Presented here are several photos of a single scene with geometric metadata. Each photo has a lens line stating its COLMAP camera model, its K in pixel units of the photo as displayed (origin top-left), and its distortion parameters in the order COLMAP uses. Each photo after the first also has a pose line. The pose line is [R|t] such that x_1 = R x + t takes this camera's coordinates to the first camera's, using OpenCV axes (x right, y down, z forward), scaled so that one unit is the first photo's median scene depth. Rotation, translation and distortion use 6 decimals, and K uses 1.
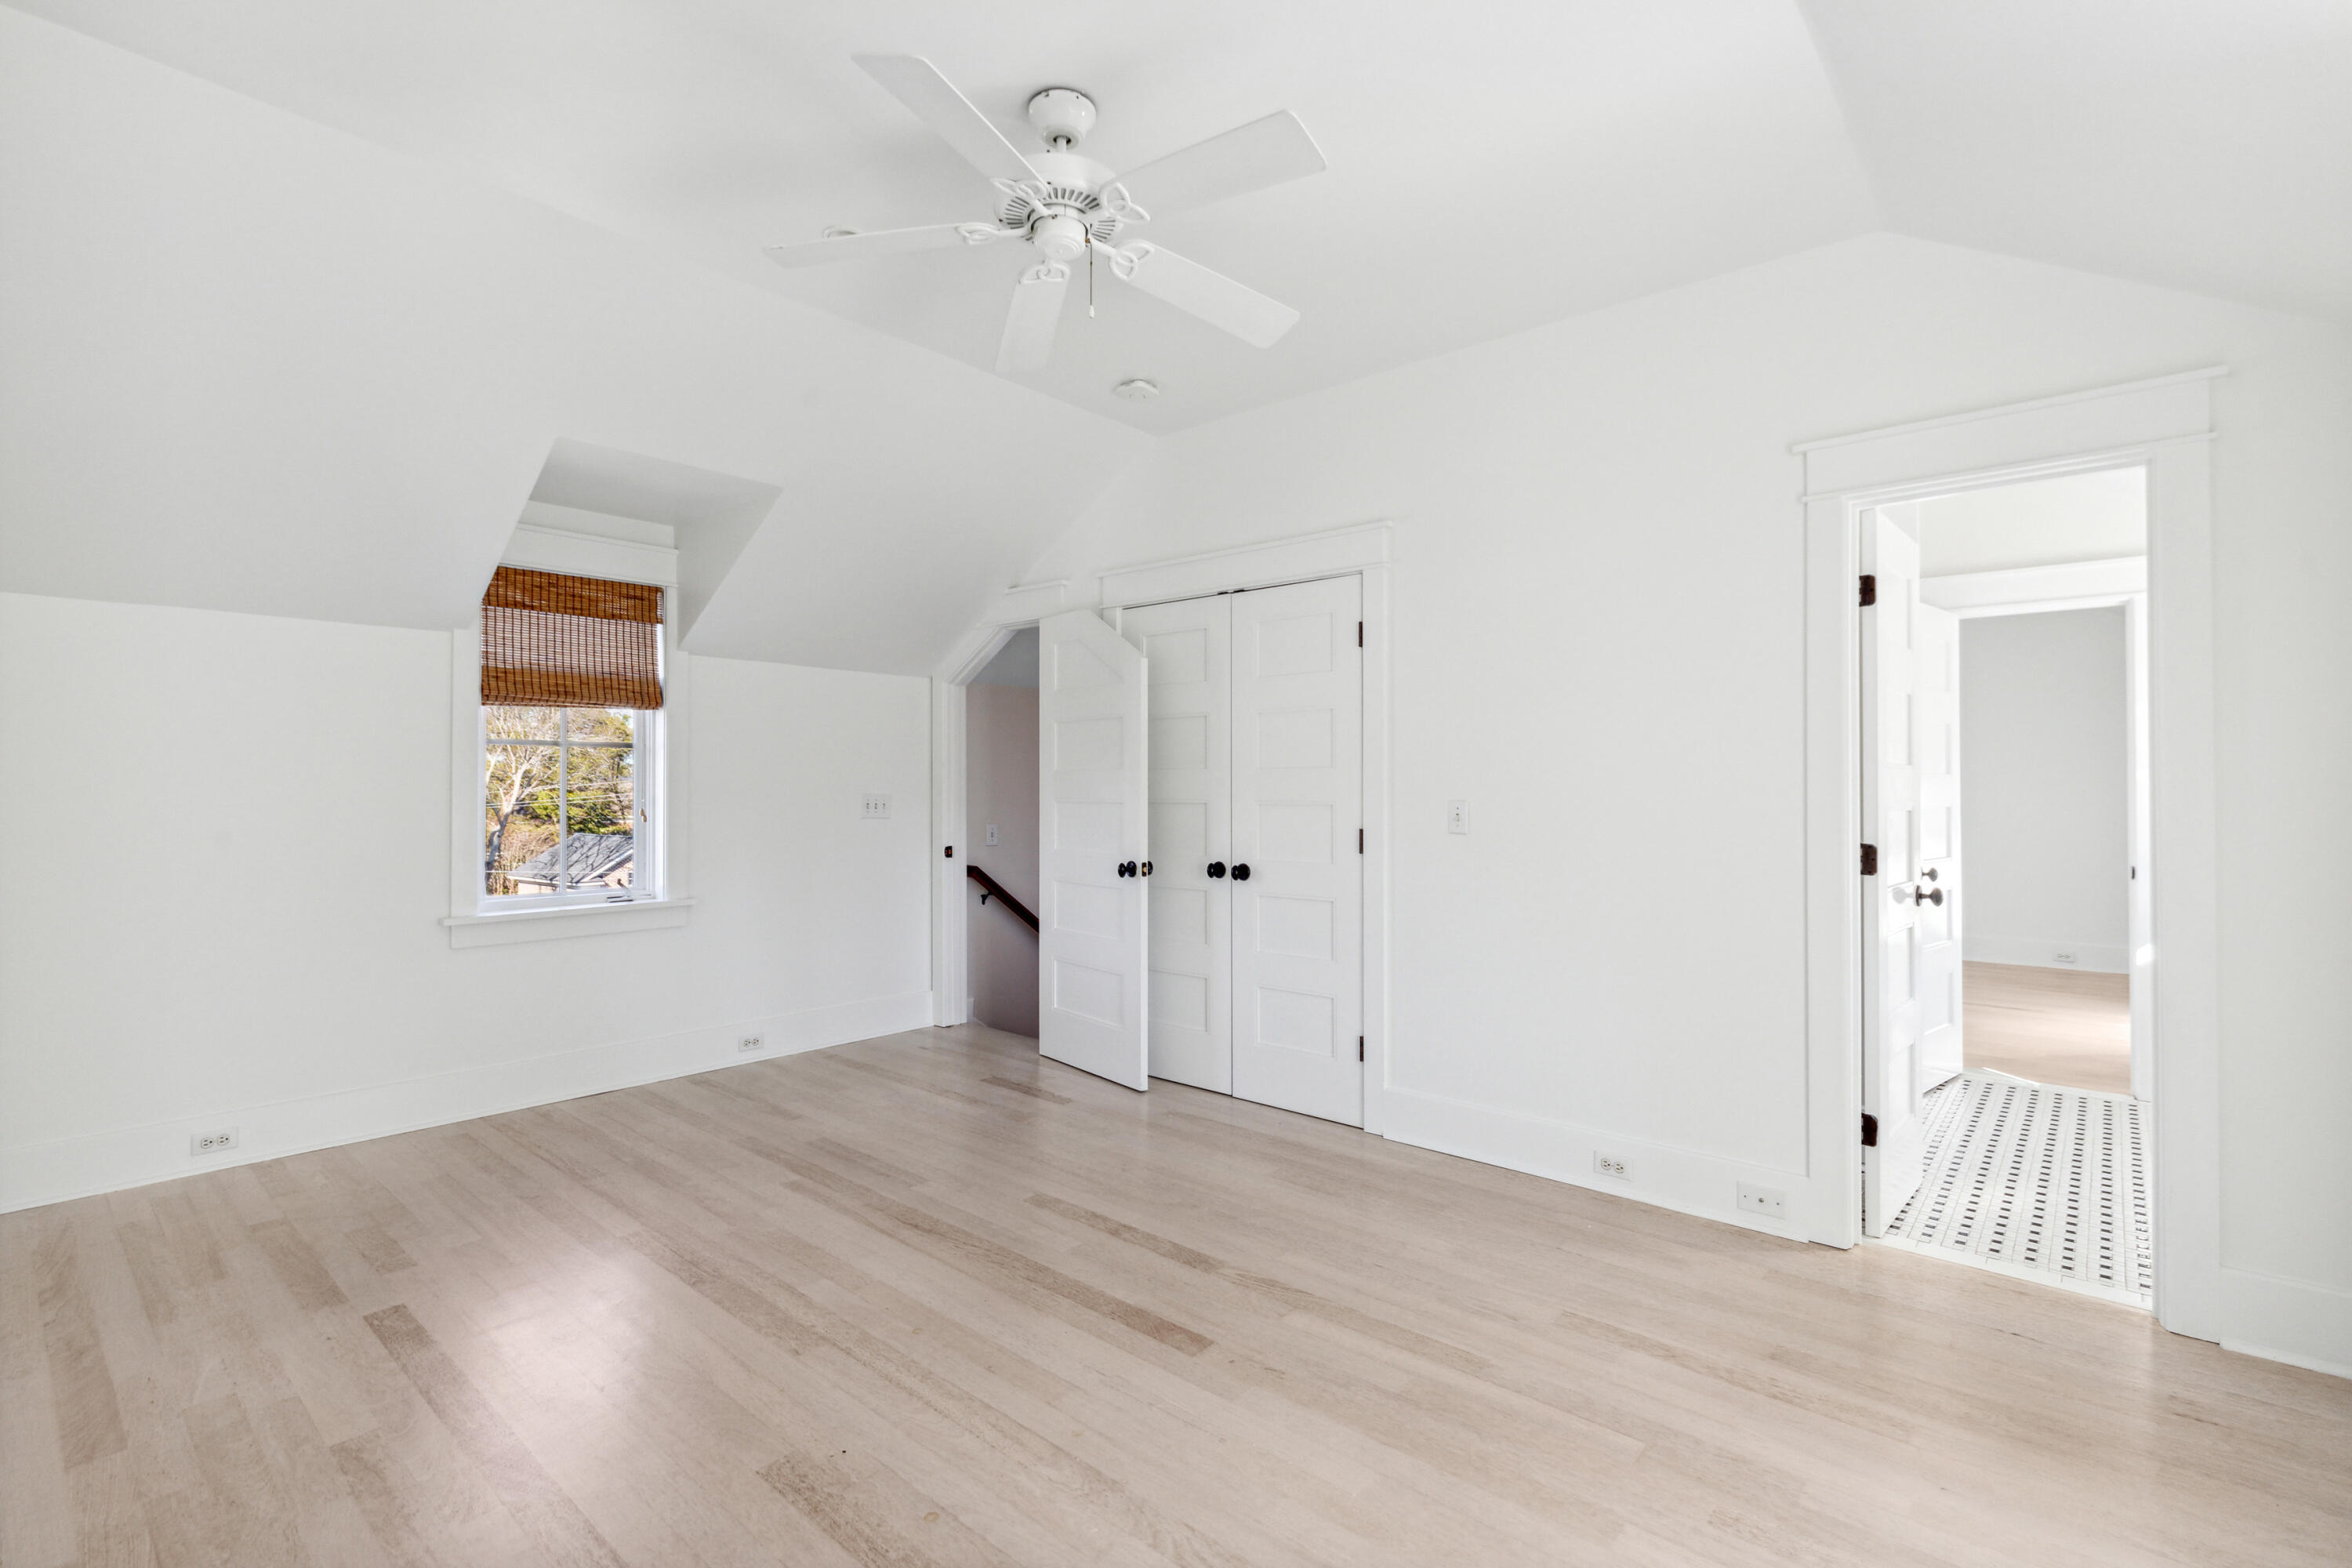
lens RADIAL K [[1071.0, 0, 1181.1], [0, 1071.0, 779.6], [0, 0, 1]] dist [0.004521, -0.000493]
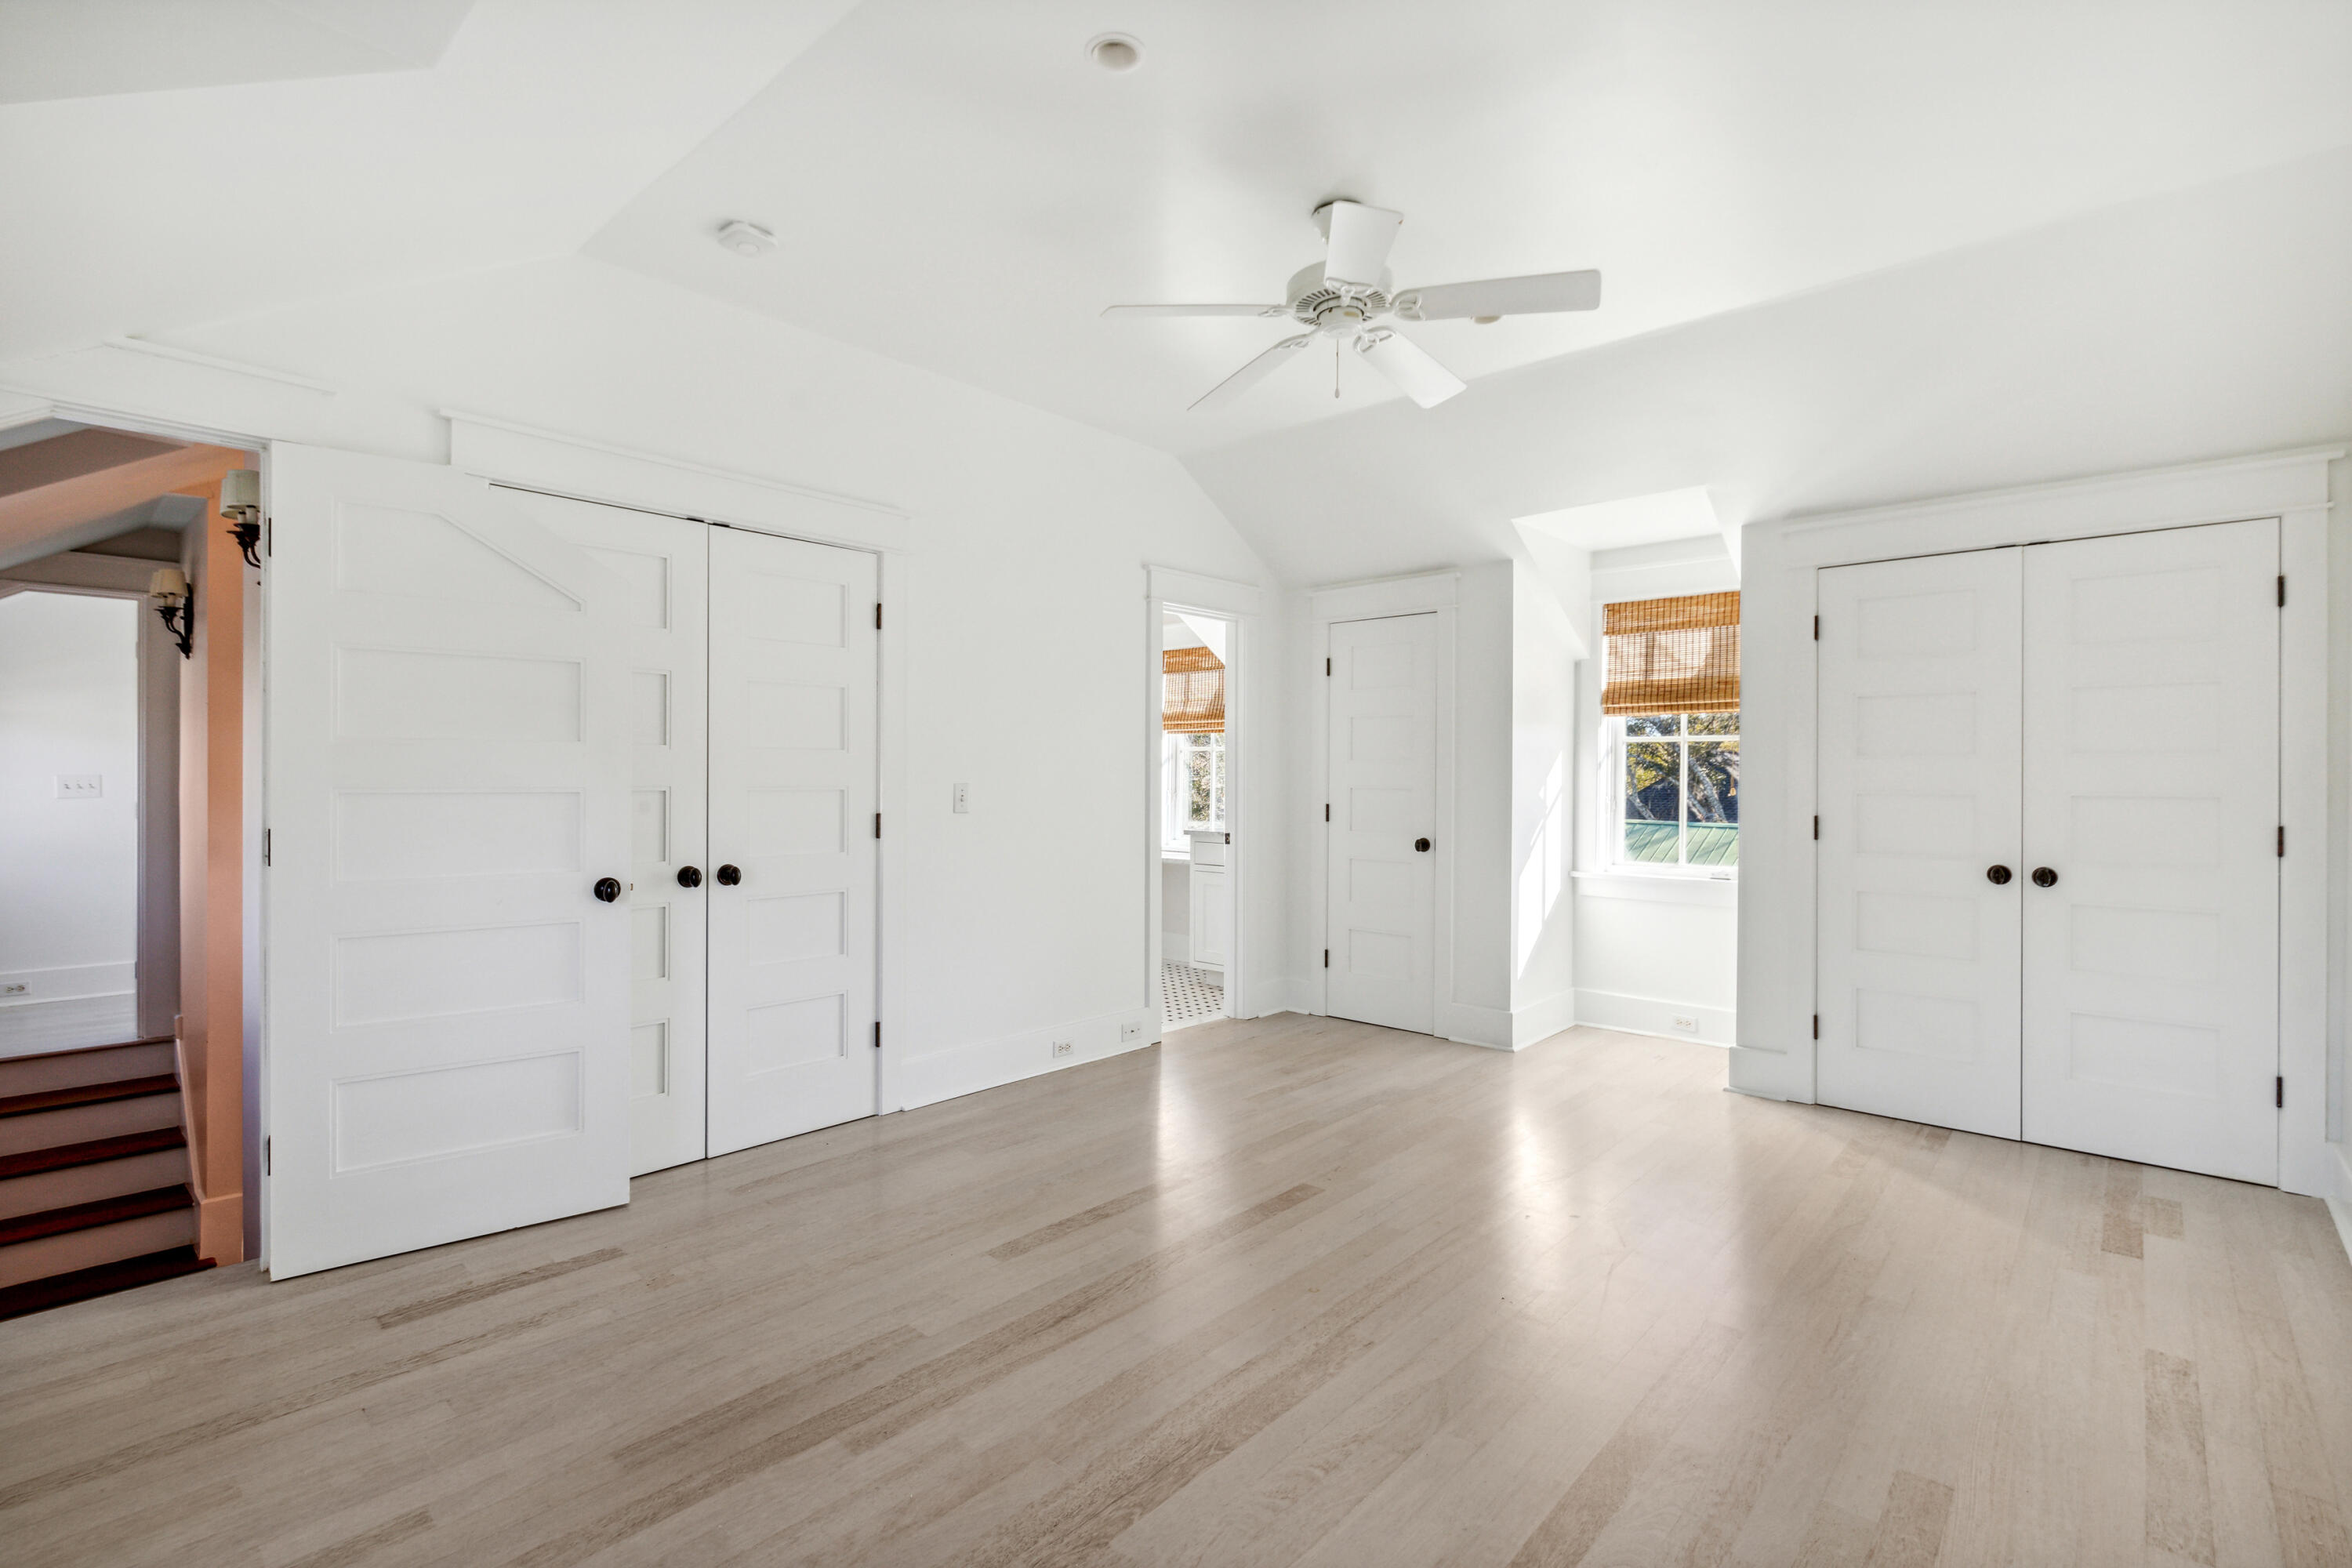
lens RADIAL K [[1071.0, 0, 1171.9], [0, 1071.0, 786.5], [0, 0, 1]] dist [0.004521, -0.000493]
pose [[0.015728, -0.009905, 0.999827, -0.960495], [-0.015119, 0.999834, 0.010143, 0.008030], [-0.999762, -0.015276, 0.015576, 0.837744]]
